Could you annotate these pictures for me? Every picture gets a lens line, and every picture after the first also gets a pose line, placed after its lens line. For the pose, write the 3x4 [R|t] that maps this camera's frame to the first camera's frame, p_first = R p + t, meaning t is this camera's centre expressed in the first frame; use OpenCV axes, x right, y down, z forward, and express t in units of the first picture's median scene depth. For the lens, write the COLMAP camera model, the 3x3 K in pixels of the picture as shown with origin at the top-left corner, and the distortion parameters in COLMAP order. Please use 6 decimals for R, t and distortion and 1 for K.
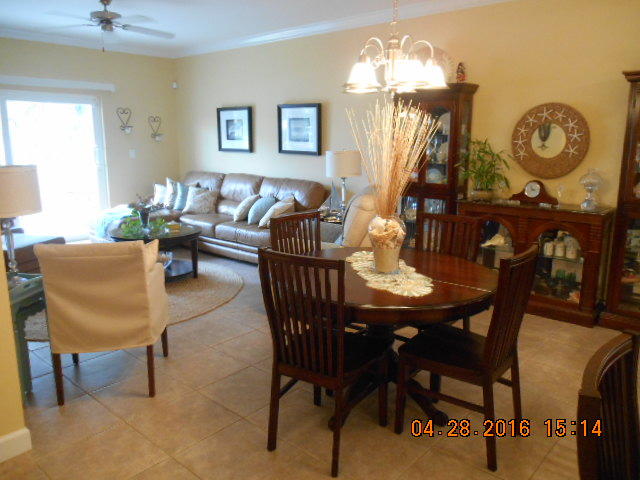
lens RADIAL K [[502.5, 0, 320.0], [0, 502.5, 239.6], [0, 0, 1]] dist [-0.011089, -0.001568]
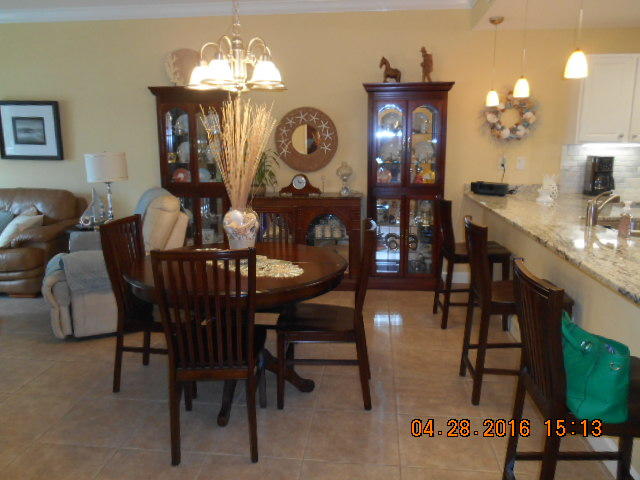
lens RADIAL K [[502.5, 0, 324.2], [0, 502.5, 240.7], [0, 0, 1]] dist [-0.011089, -0.001568]
pose [[0.811119, -0.118740, 0.572701, -0.269148], [0.124491, 0.991788, 0.029313, 0.008177], [-0.571478, 0.047519, 0.819240, 0.040440]]
